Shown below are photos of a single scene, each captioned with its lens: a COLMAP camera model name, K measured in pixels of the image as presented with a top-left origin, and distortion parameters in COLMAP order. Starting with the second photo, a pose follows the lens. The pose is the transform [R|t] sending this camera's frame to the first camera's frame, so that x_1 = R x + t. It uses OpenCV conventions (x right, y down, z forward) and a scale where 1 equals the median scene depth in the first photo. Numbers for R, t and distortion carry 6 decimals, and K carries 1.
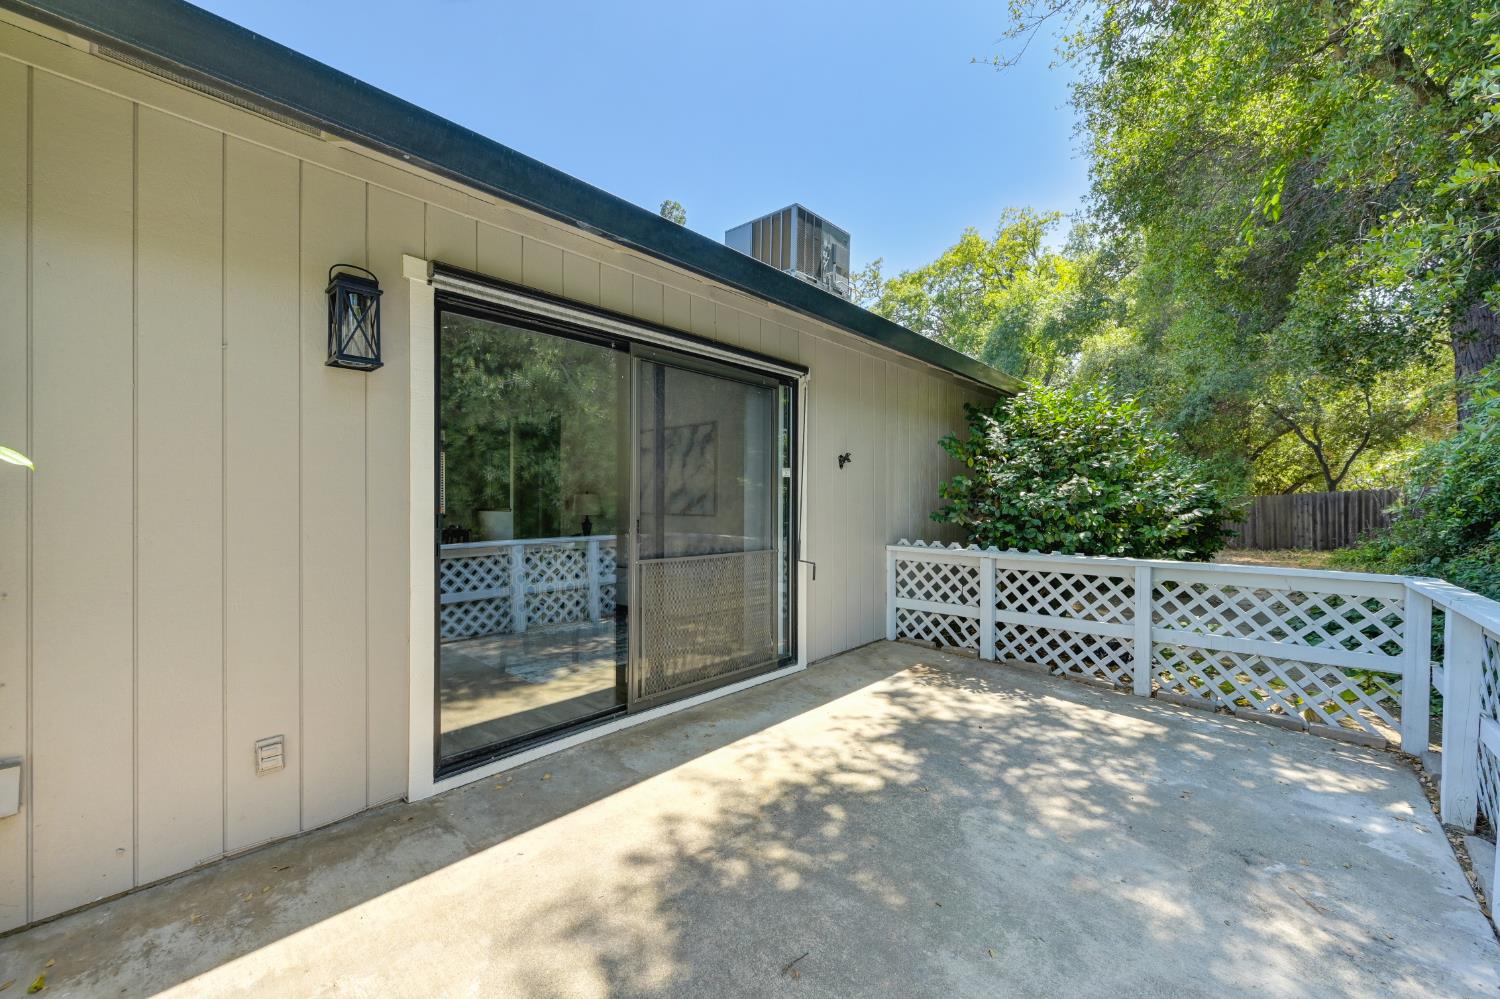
lens RADIAL K [[600.9, 0, 750.0], [0, 600.9, 499.5], [0, 0, 1]] dist [0.000831, 0.000017]
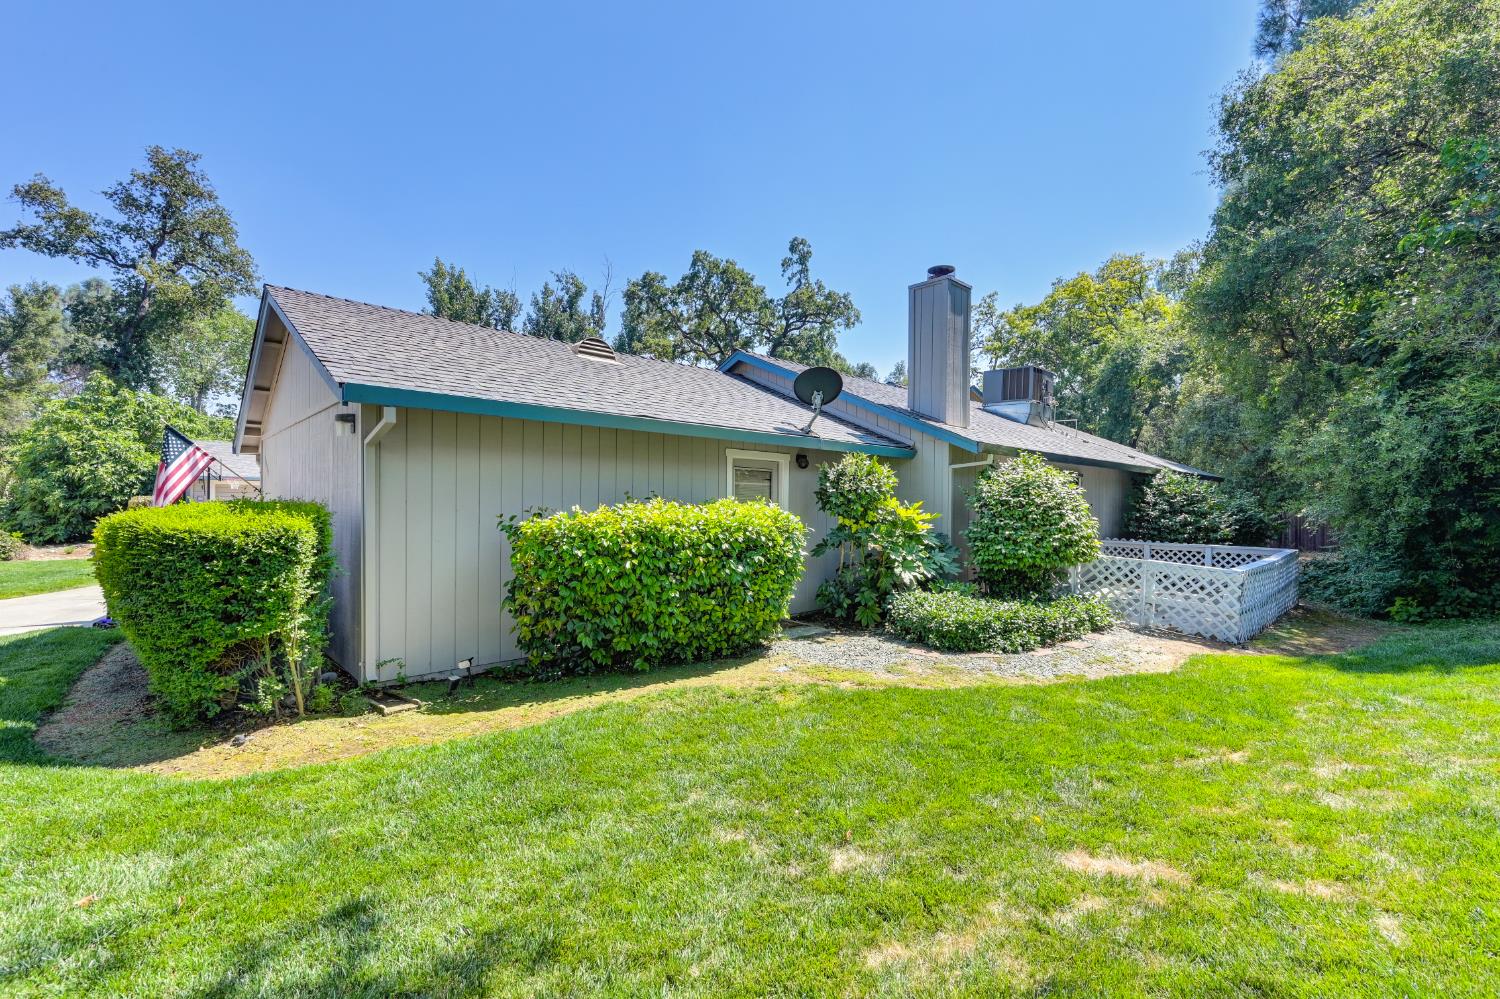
lens RADIAL K [[645.3, 0, 750.0], [0, 645.3, 499.5], [0, 0, 1]] dist [0.000306, 0.000162]
pose [[0.996747, 0.008306, -0.080163, -1.141208], [-0.007966, 0.999958, 0.004561, -0.100933], [0.080198, -0.003907, 0.996771, -1.998599]]
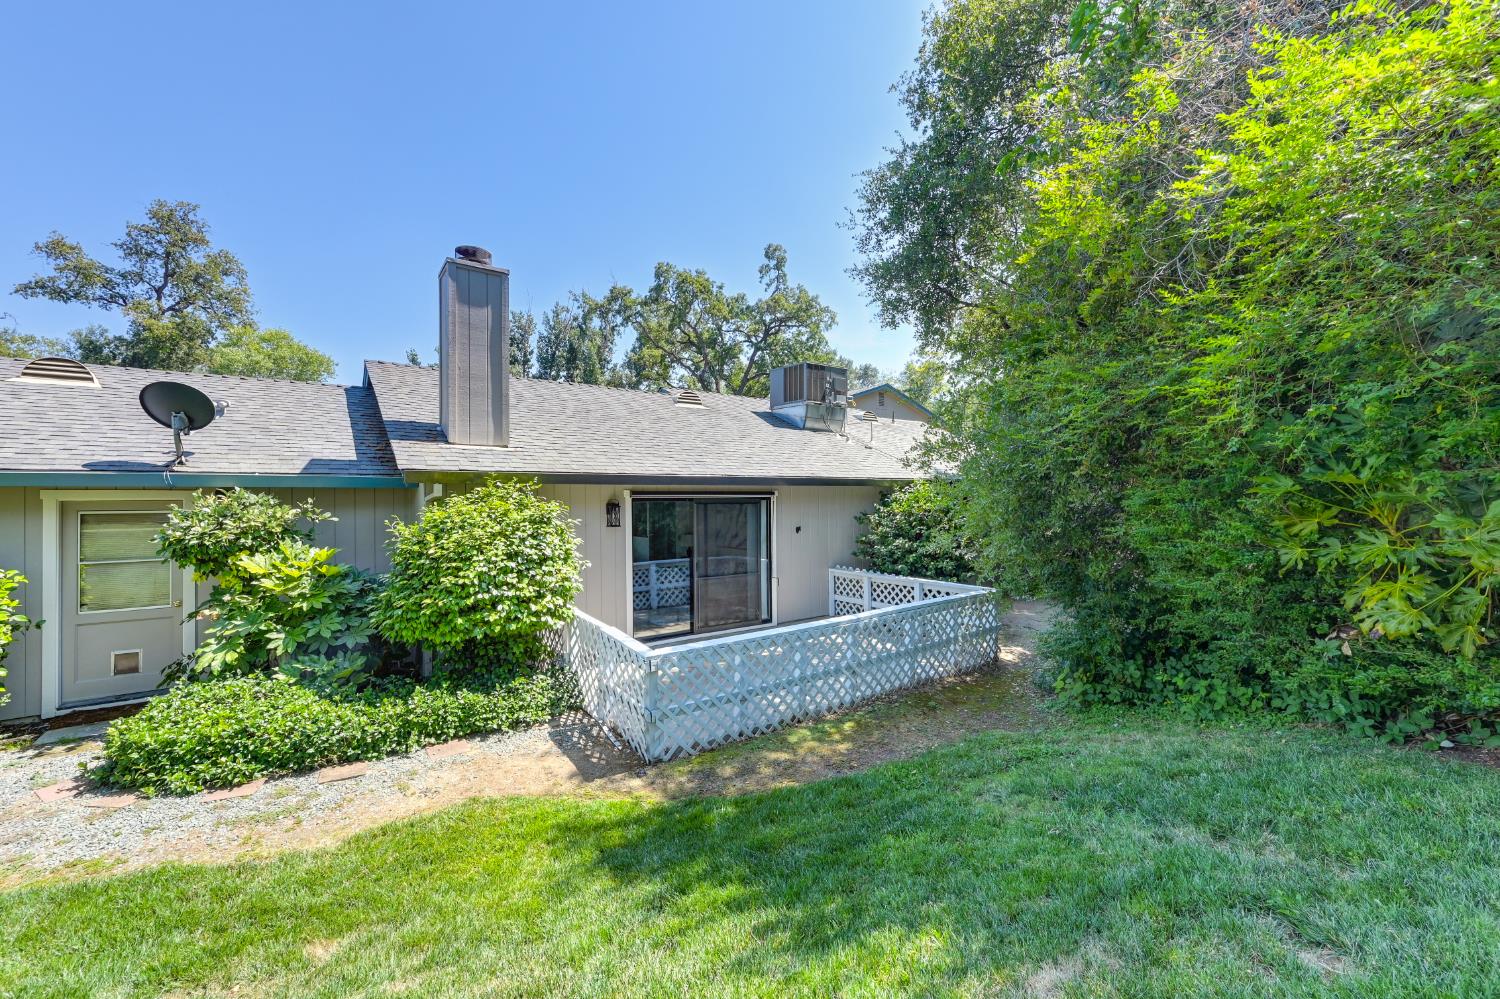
lens RADIAL K [[610.5, 0, 753.0], [0, 610.5, 469.7], [0, 0, 1]] dist [0.008885, 0.000096]
pose [[0.980272, -0.020965, -0.196539, 0.451563], [0.013381, 0.999117, -0.039833, -0.203553], [0.197201, 0.036417, 0.979686, -1.231180]]
